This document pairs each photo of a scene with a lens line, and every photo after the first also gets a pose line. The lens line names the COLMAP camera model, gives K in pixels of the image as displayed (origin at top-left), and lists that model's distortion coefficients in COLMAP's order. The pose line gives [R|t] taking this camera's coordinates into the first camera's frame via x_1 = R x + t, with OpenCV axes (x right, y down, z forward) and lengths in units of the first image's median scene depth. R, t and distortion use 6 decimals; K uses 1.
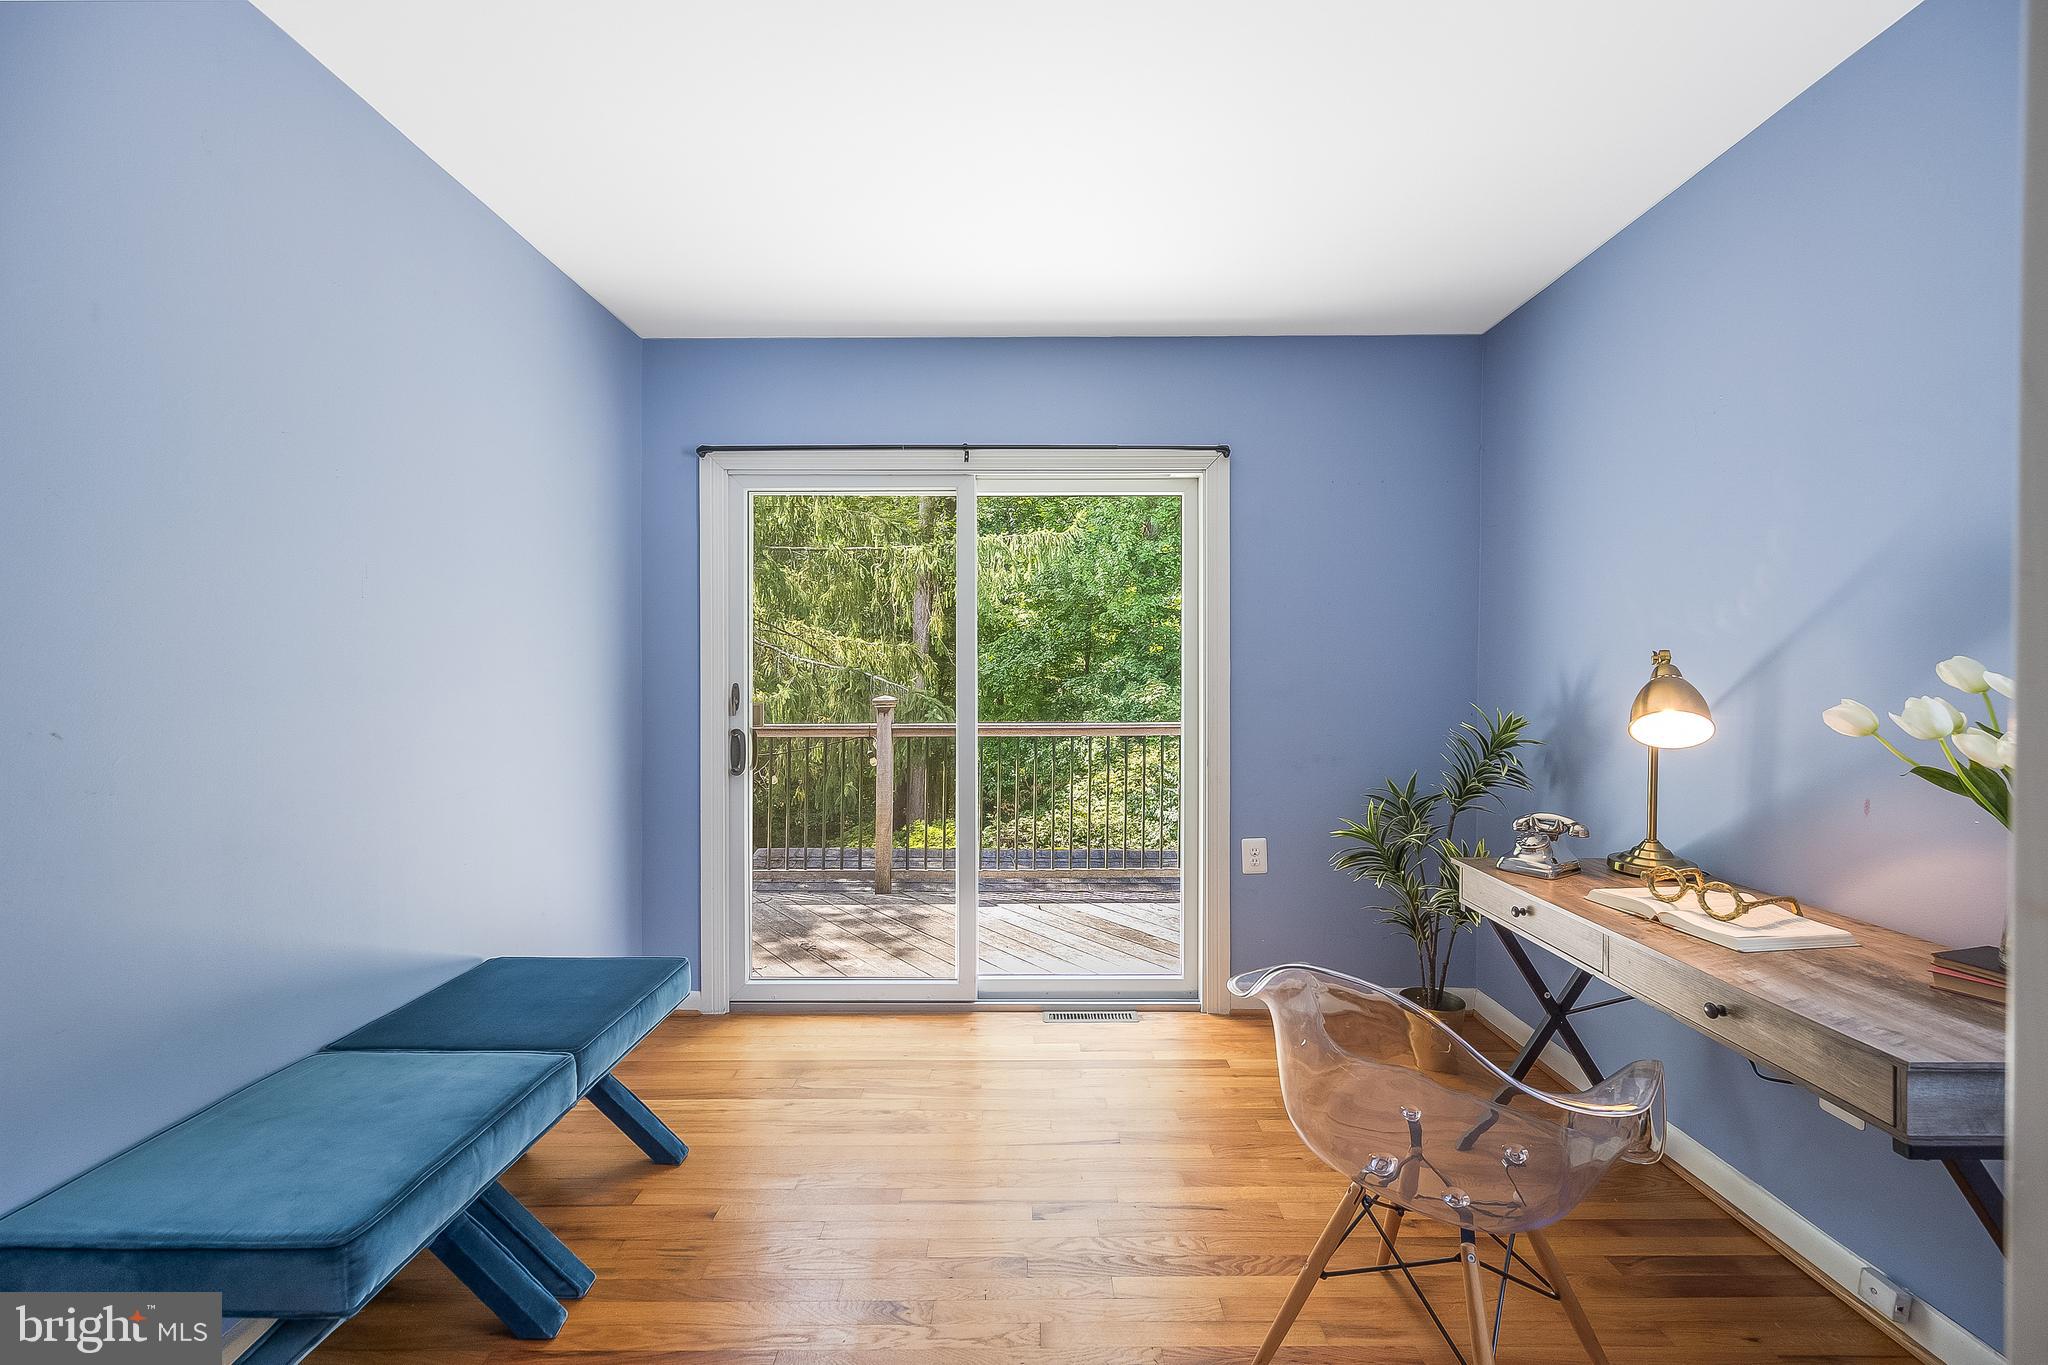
lens RADIAL K [[788.9, 0, 1031.5], [0, 788.9, 680.8], [0, 0, 1]] dist [-0.001729, -0.000475]
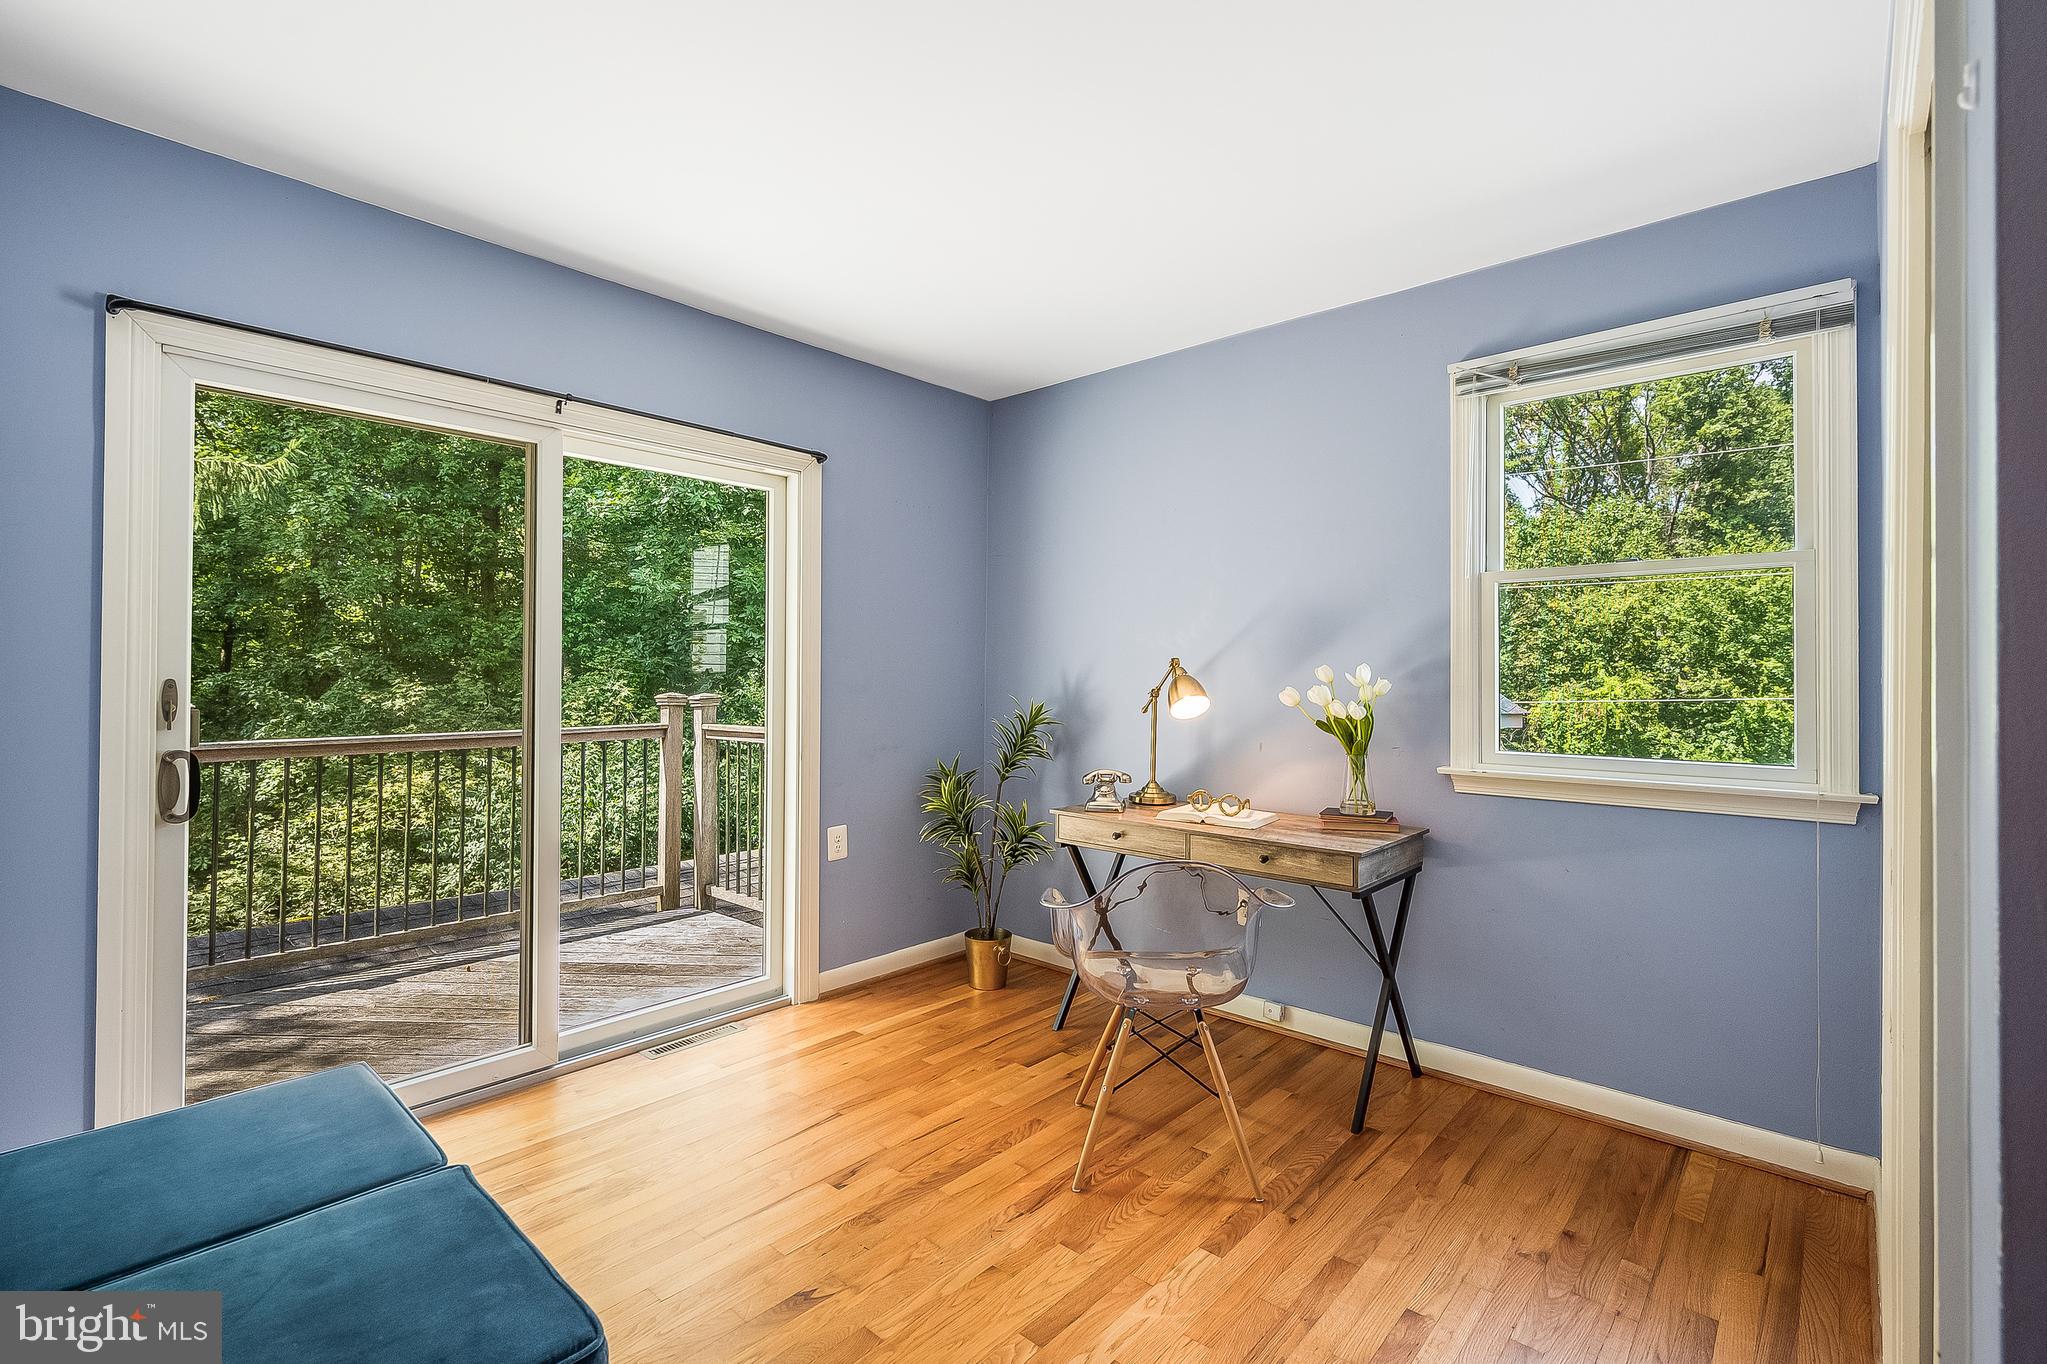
lens RADIAL K [[892.7, 0, 1015.7], [0, 892.7, 665.1], [0, 0, 1]] dist [-0.005008, -0.000321]
pose [[0.677814, 0.013066, 0.735118, -0.446422], [-0.001299, 0.999862, -0.016575, 0.003373], [-0.735233, 0.010280, 0.677737, 0.010660]]
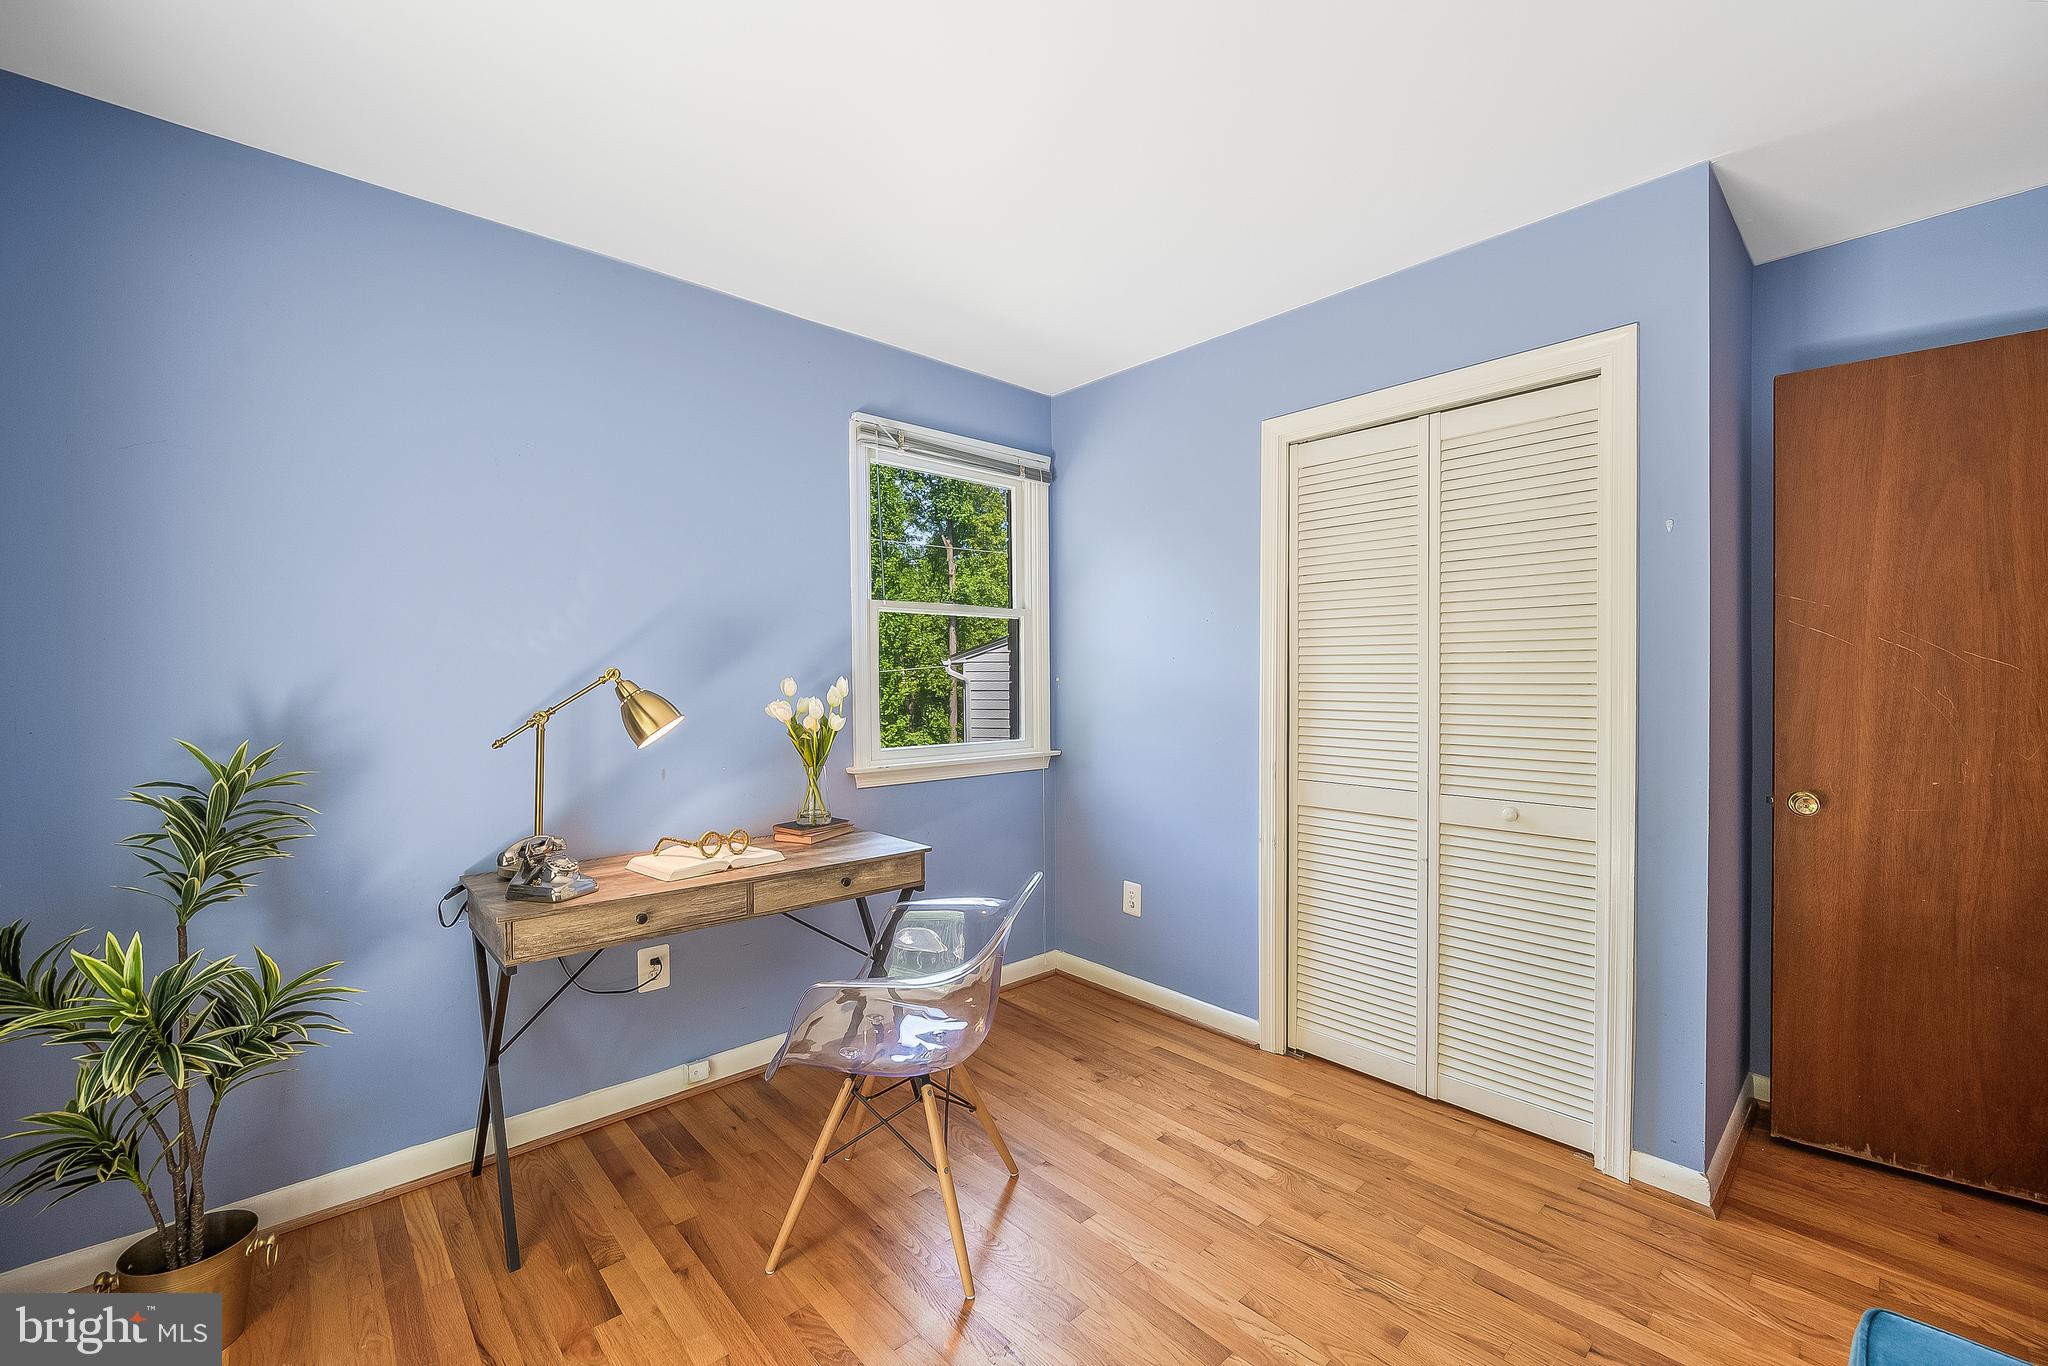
lens RADIAL K [[837.9, 0, 1014.0], [0, 837.9, 695.5], [0, 0, 1]] dist [-0.003489, -0.000122]
pose [[-0.656319, -0.009658, 0.754422, -0.326894], [0.010715, 0.999698, 0.022120, -0.011812], [-0.754408, 0.022602, -0.656017, 0.833288]]
